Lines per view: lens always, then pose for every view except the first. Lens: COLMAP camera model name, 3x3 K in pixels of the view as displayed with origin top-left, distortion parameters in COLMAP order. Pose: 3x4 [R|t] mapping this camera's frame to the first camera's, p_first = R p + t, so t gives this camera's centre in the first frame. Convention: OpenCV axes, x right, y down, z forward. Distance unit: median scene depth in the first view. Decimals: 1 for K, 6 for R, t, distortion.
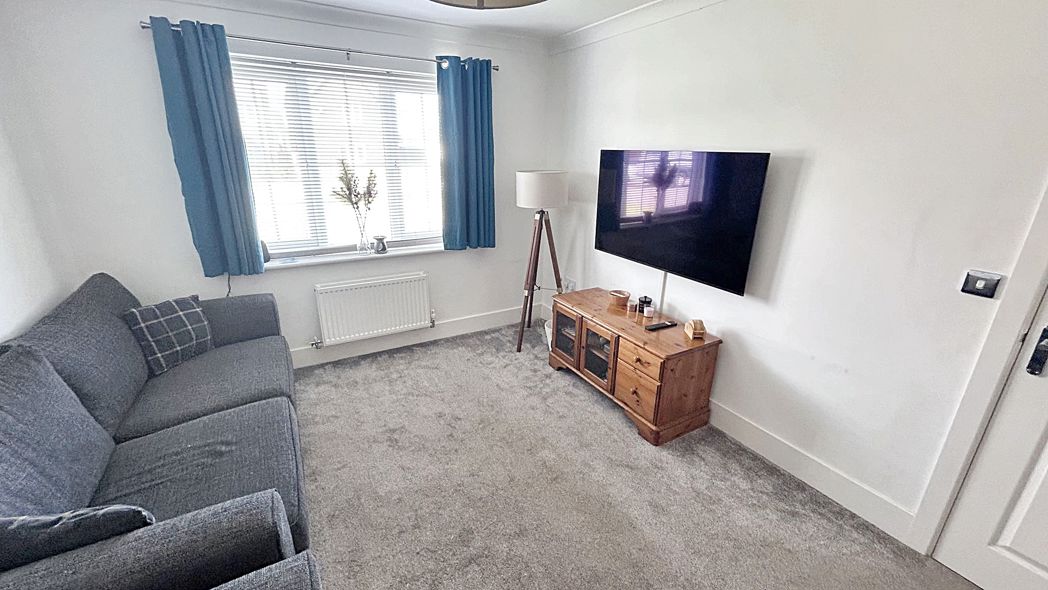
lens RADIAL K [[421.0, 0, 520.3], [0, 421.0, 291.1], [0, 0, 1]] dist [-0.005902, 0.000781]
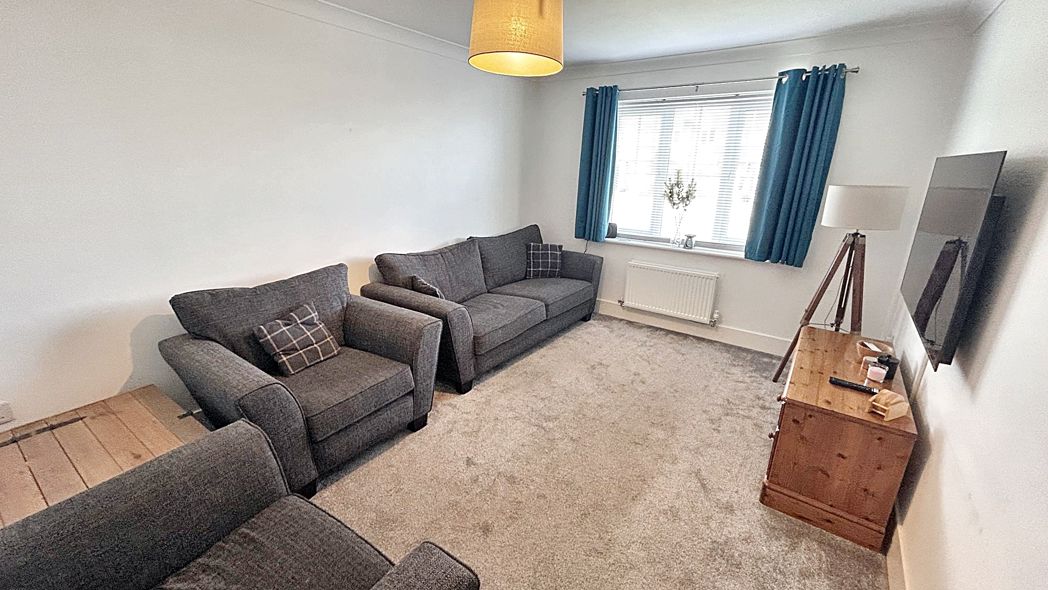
lens RADIAL K [[421.0, 0, 525.0], [0, 421.0, 290.7], [0, 0, 1]] dist [-0.005902, 0.000781]
pose [[0.403651, 0.254443, -0.878820, 0.595020], [-0.299883, 0.944282, 0.135656, -0.002236], [0.864370, 0.208785, 0.457463, 0.095583]]
